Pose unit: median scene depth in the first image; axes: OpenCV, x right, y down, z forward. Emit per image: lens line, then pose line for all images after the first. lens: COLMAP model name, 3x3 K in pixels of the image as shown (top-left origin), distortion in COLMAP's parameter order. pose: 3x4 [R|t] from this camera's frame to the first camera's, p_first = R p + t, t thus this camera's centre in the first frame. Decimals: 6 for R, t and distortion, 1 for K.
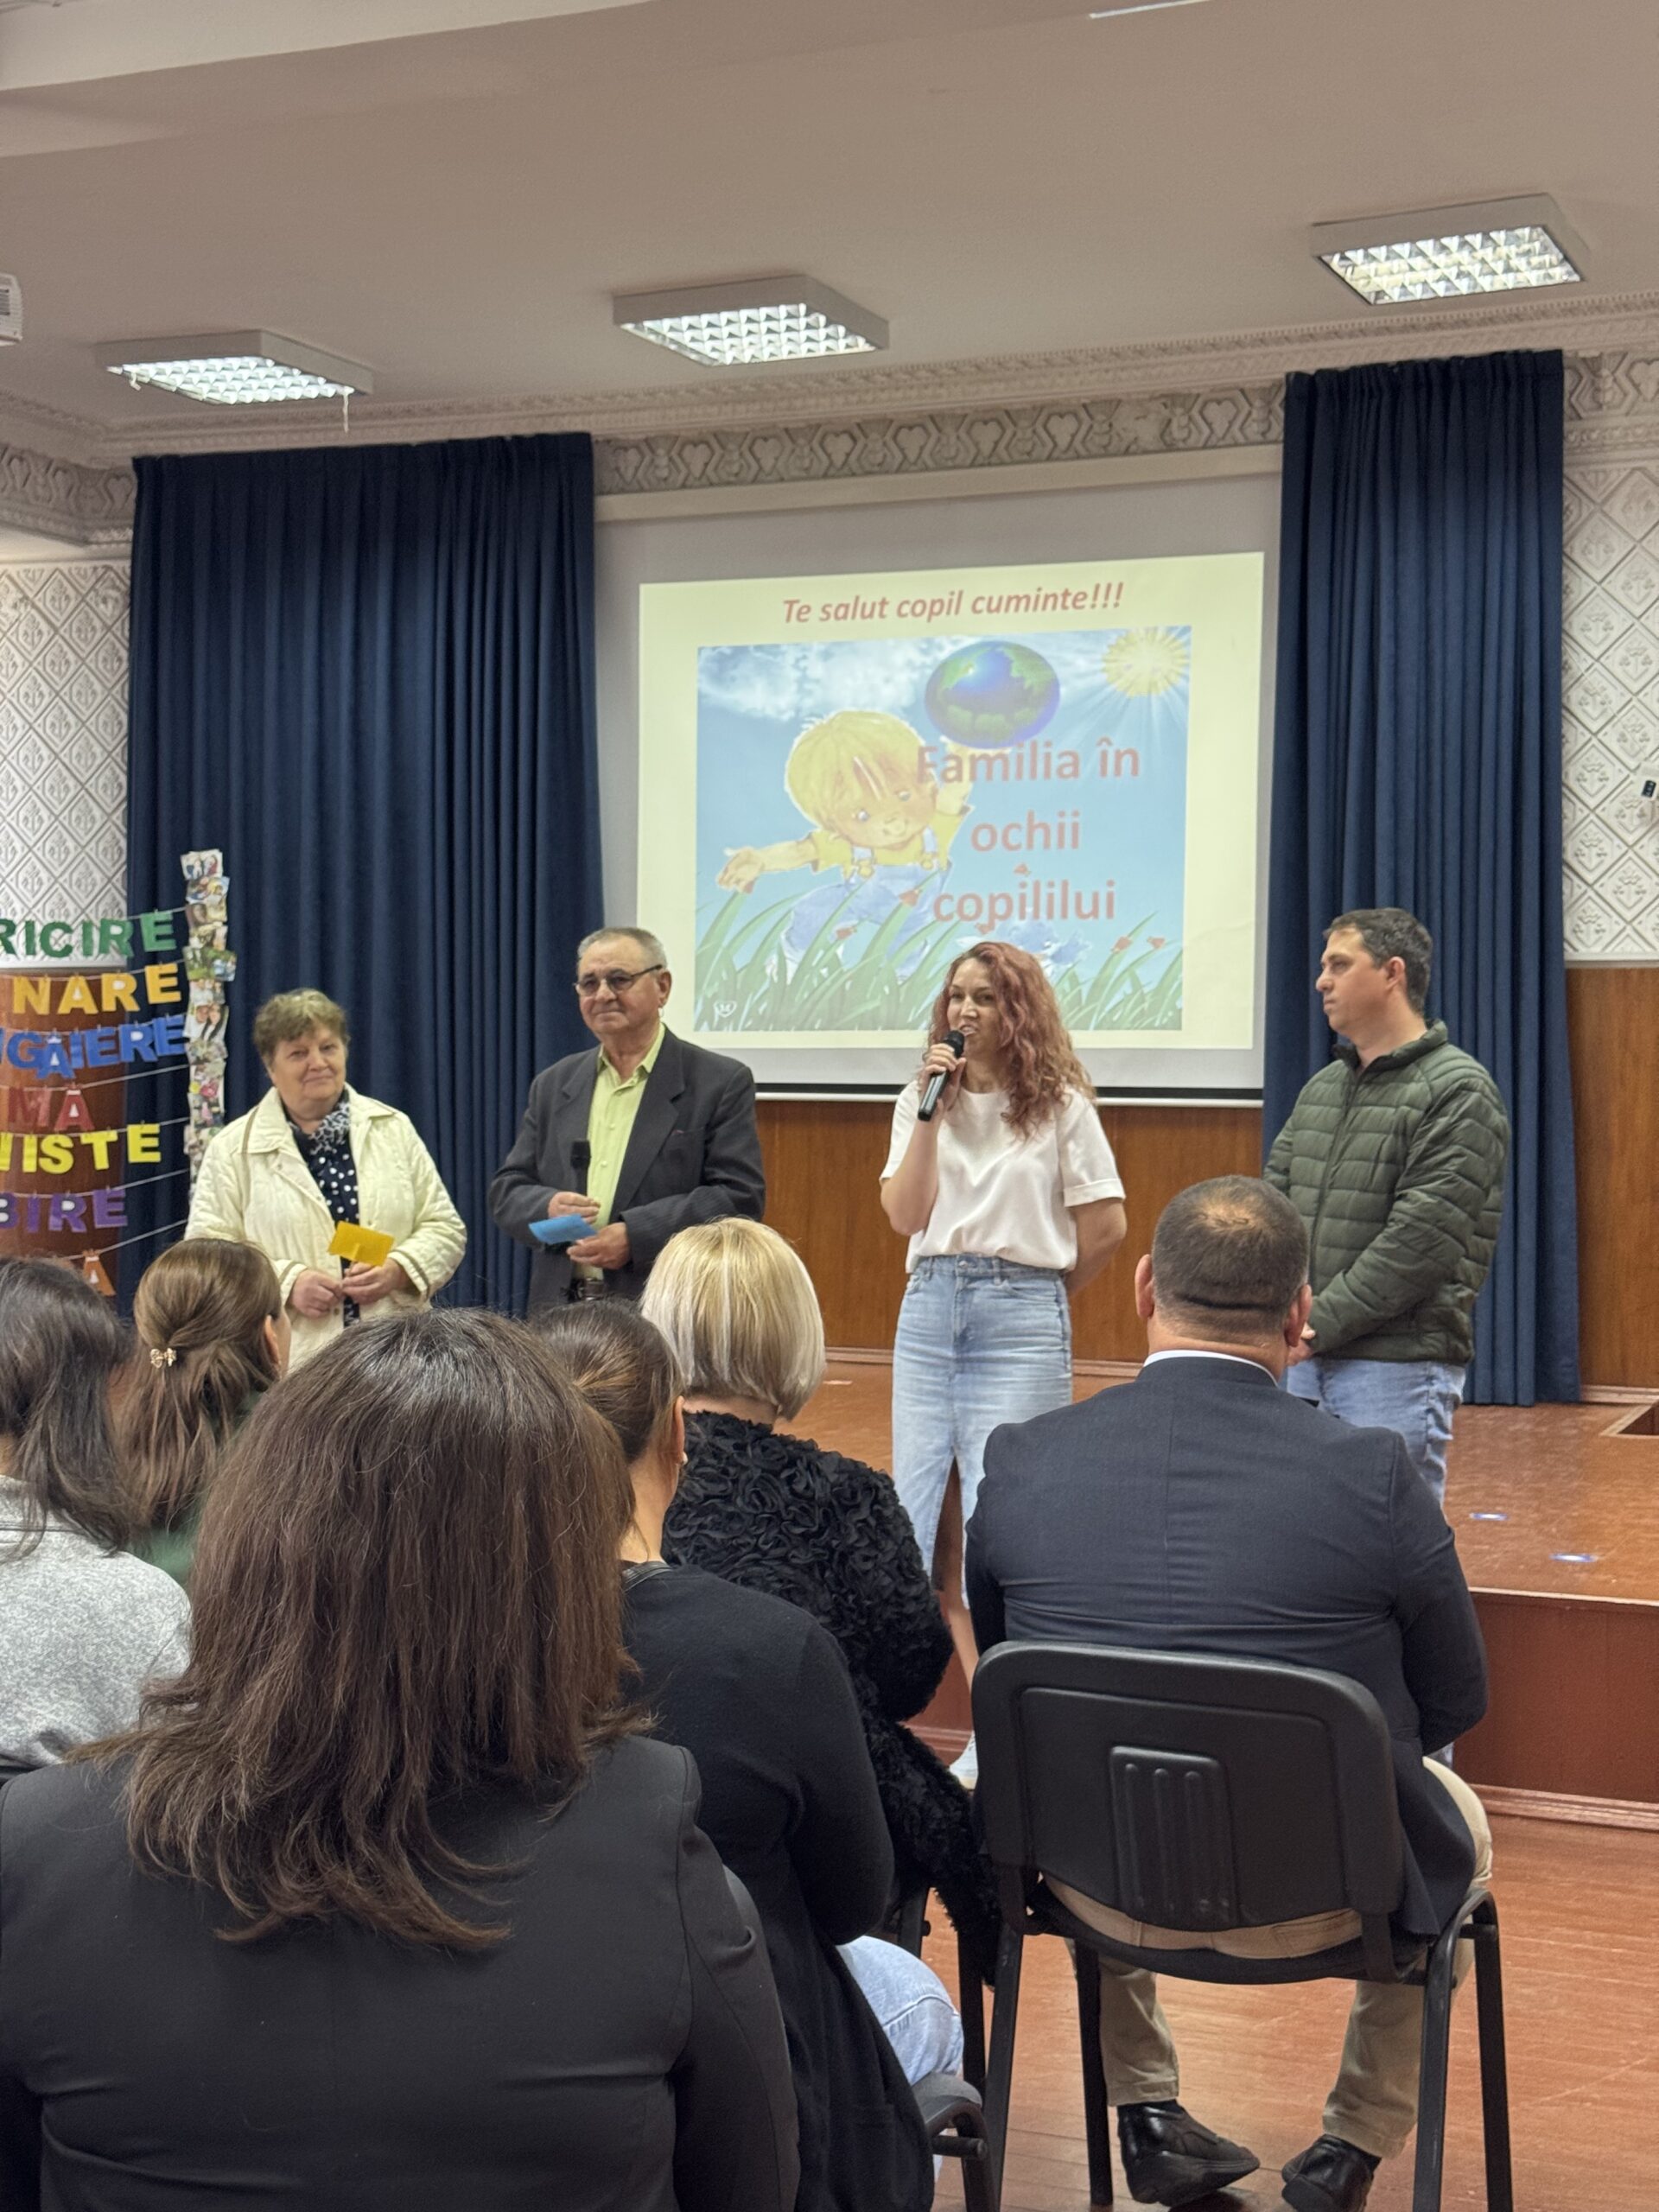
lens RADIAL K [[3081.8, 0, 822.9], [0, 3081.8, 1085.1], [0, 0, 1]] dist [0.143439, -0.022422]
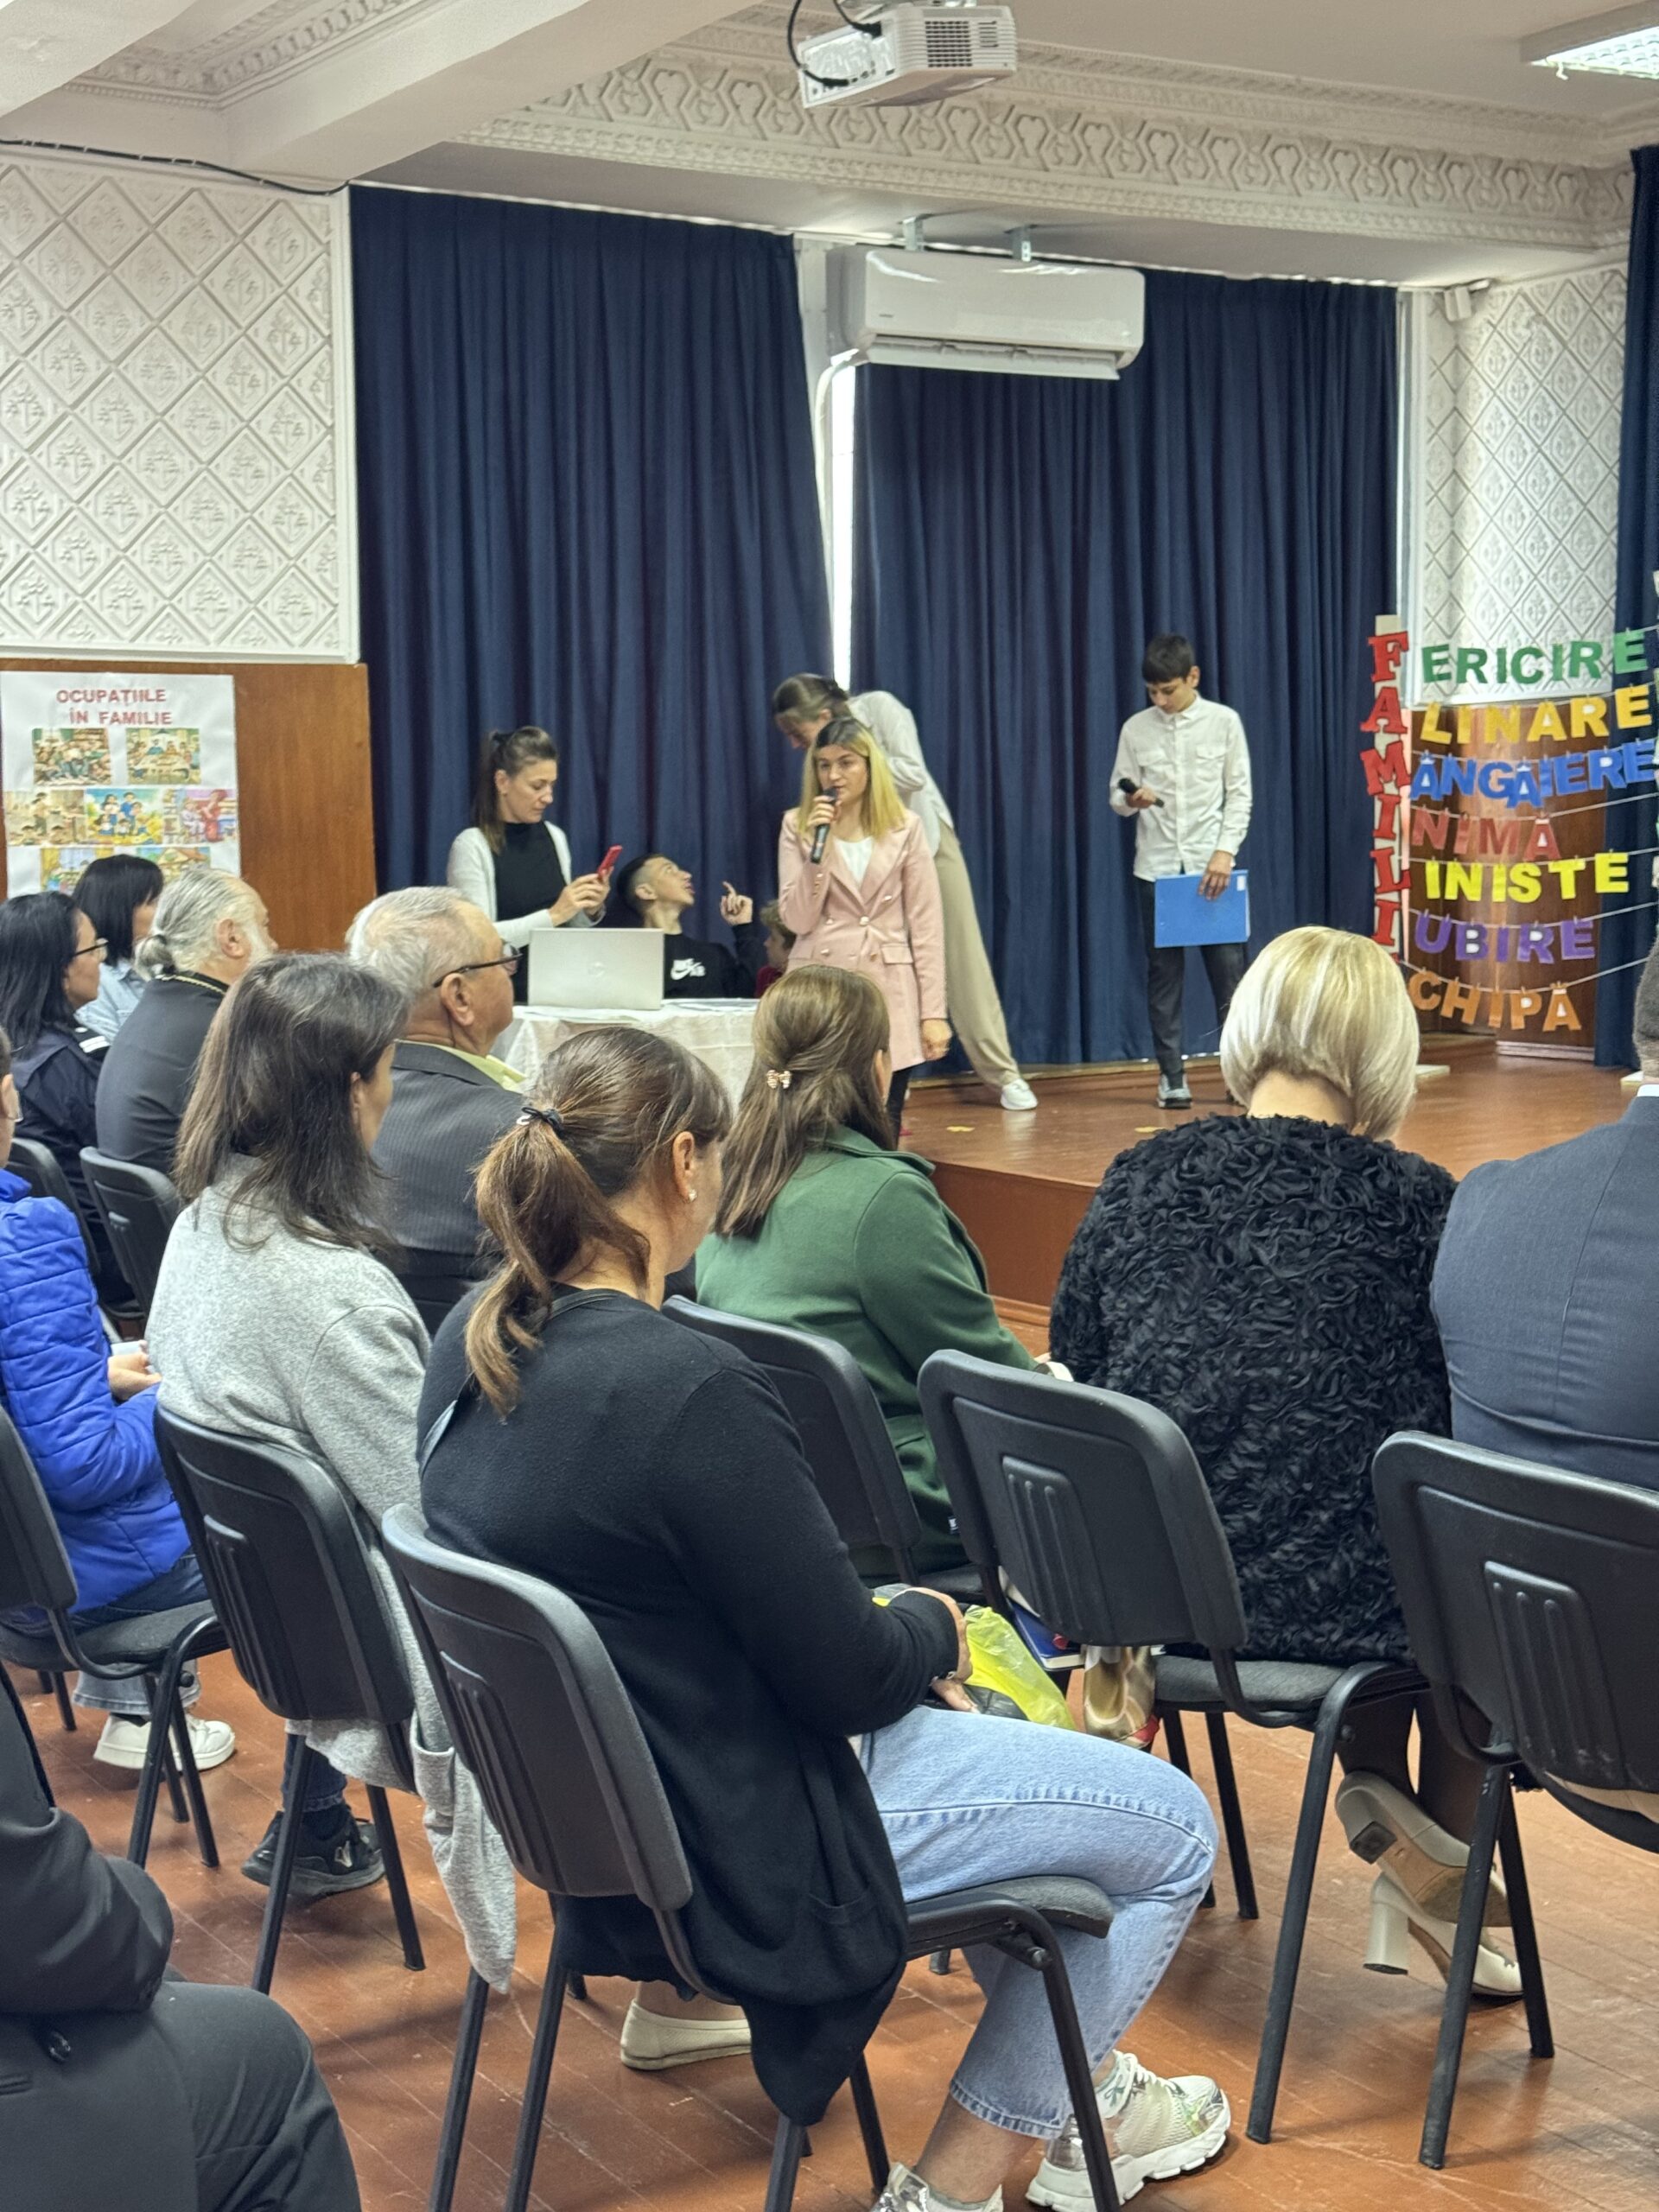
lens RADIAL K [[3079.7, 0, 802.5], [0, 3079.7, 1123.4], [0, 0, 1]] dist [0.205061, -0.424837]
pose [[0.815017, 0.037274, -0.578237, 0.148568], [0.018197, 0.995790, 0.089838, 0.003761], [0.579152, -0.083741, 0.810907, 0.054813]]
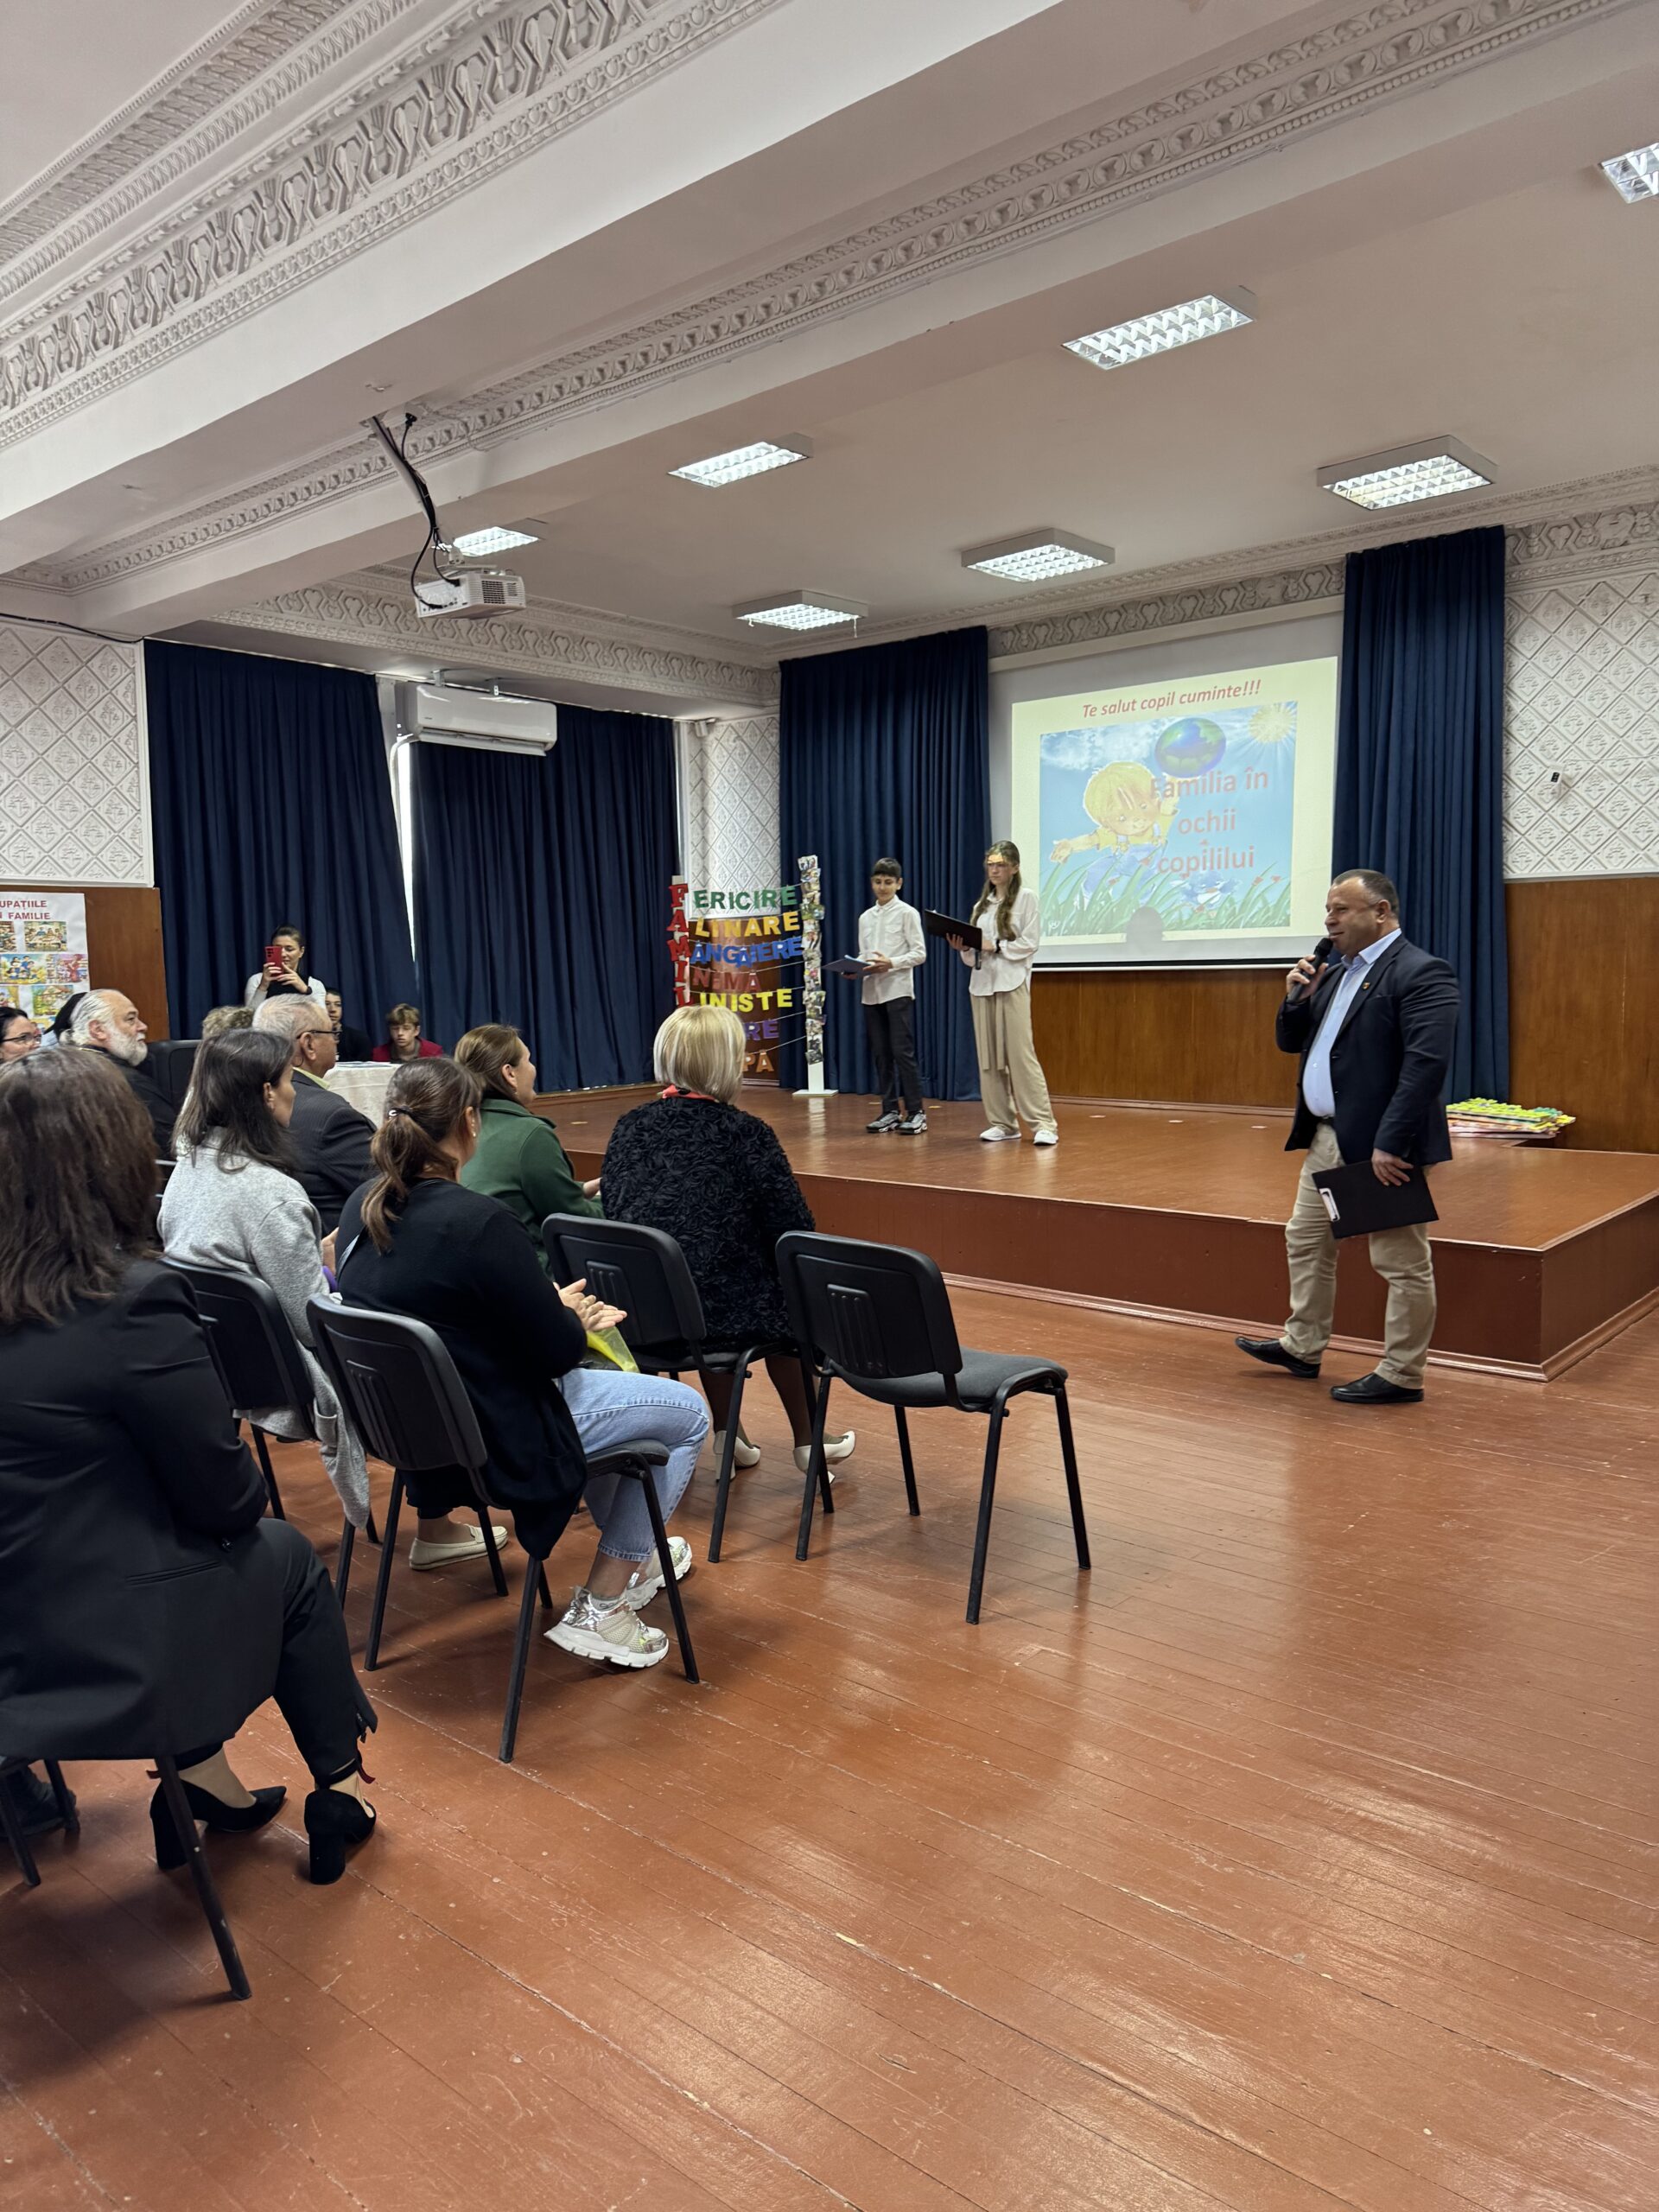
lens RADIAL K [[1544.4, 0, 814.1], [0, 1544.4, 1127.7], [0, 0, 1]] dist [0.114677, -0.200449]
pose [[0.947412, 0.009258, -0.319882, 0.138146], [0.022352, 0.995226, 0.095008, 0.006498], [0.319234, -0.097162, 0.942682, 0.019116]]
